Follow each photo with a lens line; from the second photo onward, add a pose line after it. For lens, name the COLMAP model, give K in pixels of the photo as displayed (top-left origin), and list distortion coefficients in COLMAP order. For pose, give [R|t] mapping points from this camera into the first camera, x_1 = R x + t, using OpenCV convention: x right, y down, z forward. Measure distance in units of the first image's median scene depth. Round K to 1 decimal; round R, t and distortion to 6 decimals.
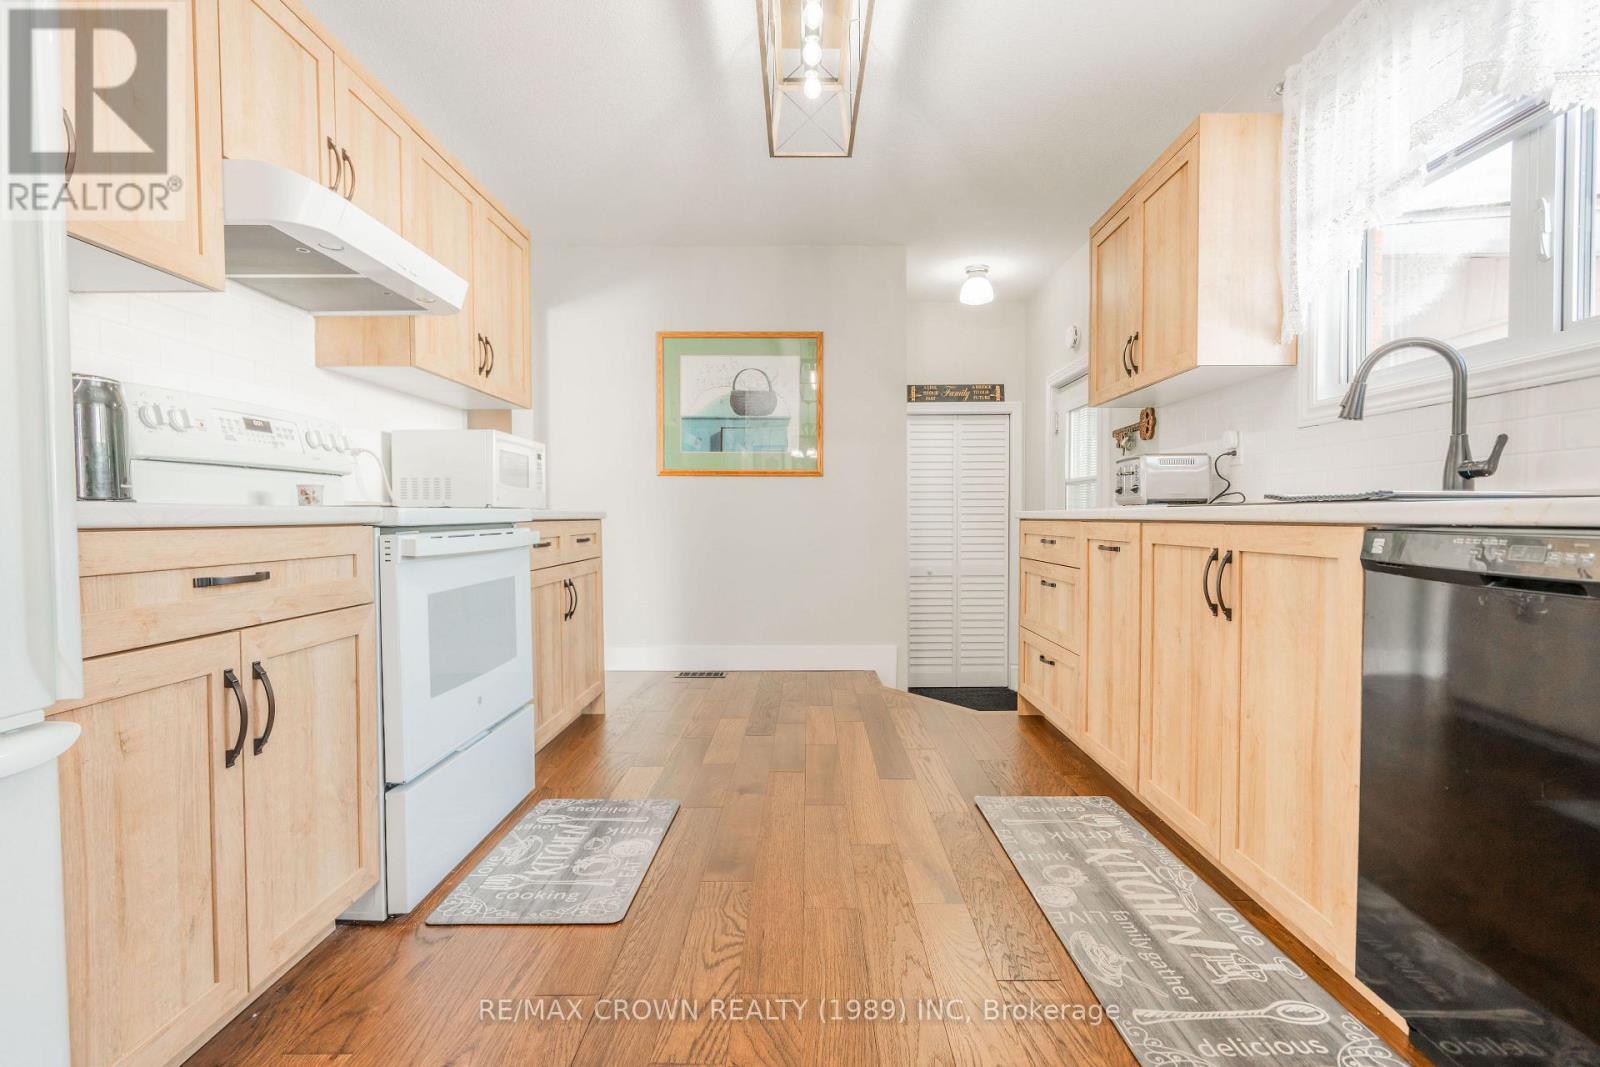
lens RADIAL K [[739.1, 0, 803.6], [0, 739.1, 537.5], [0, 0, 1]] dist [-0.000877, 0.000362]
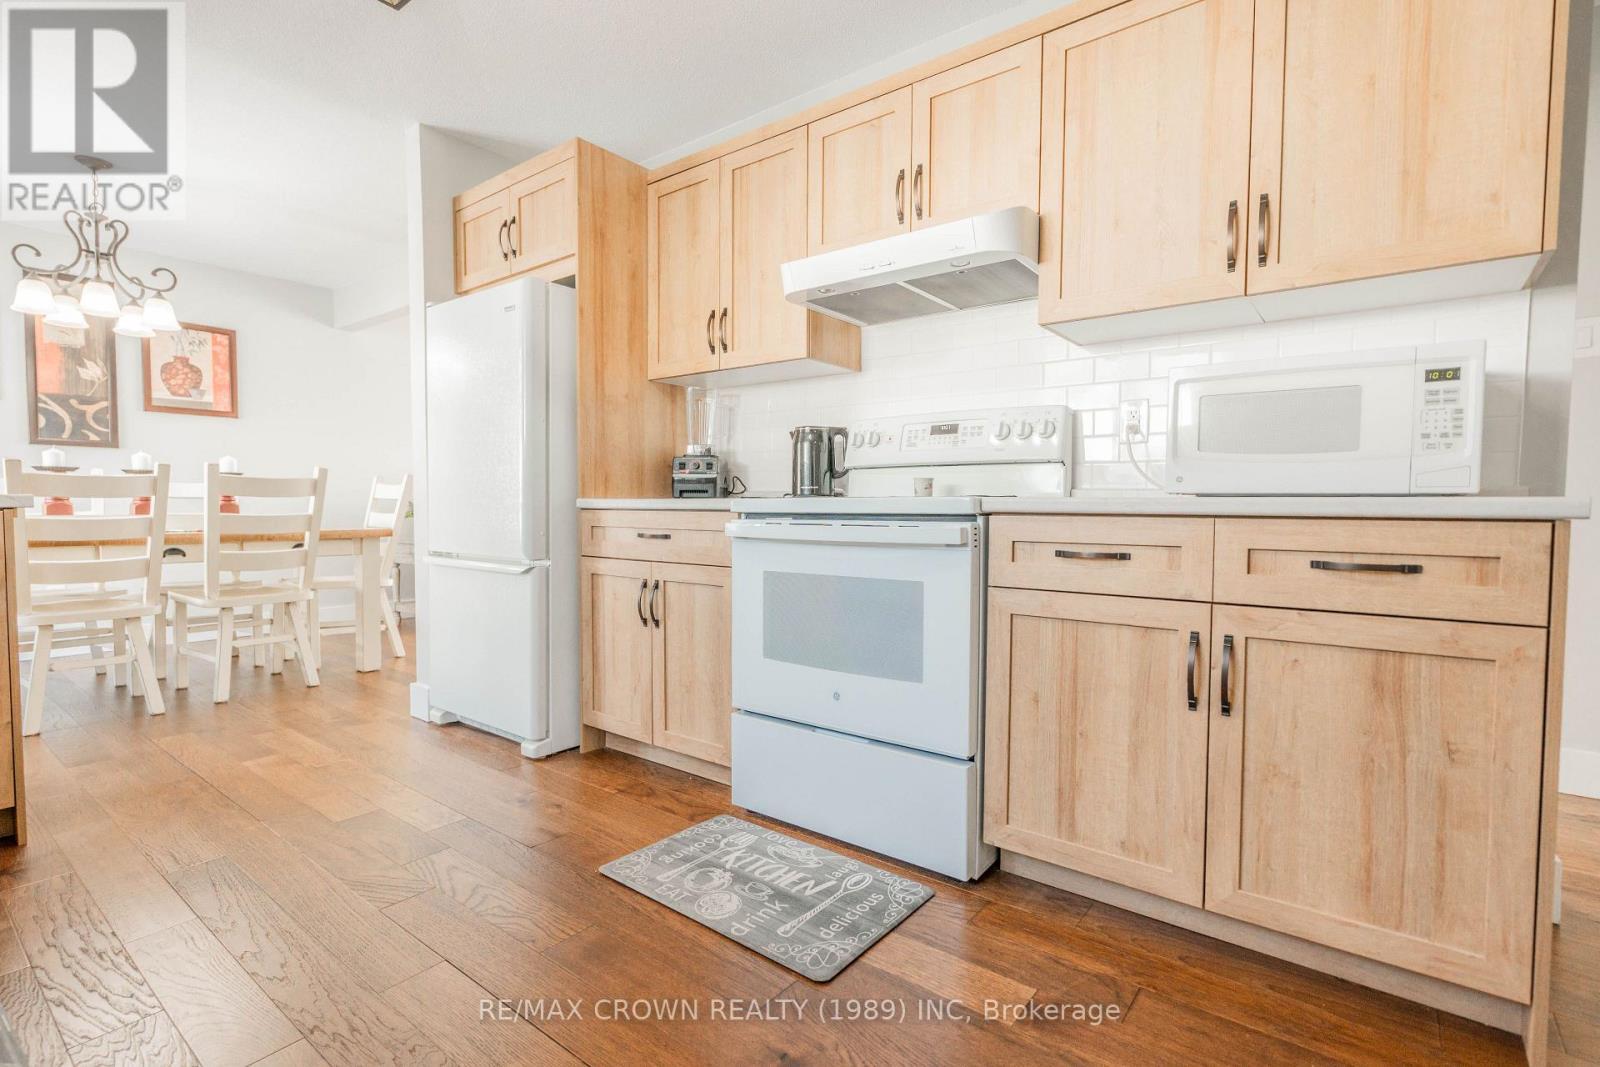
lens RADIAL K [[739.1, 0, 803.6], [0, 739.1, 537.5], [0, 0, 1]] dist [-0.000877, 0.000362]
pose [[-0.599693, 0.034474, -0.799487, 0.373499], [-0.027405, 0.997601, 0.063573, -0.049532], [0.799761, 0.060034, -0.597309, 1.610099]]
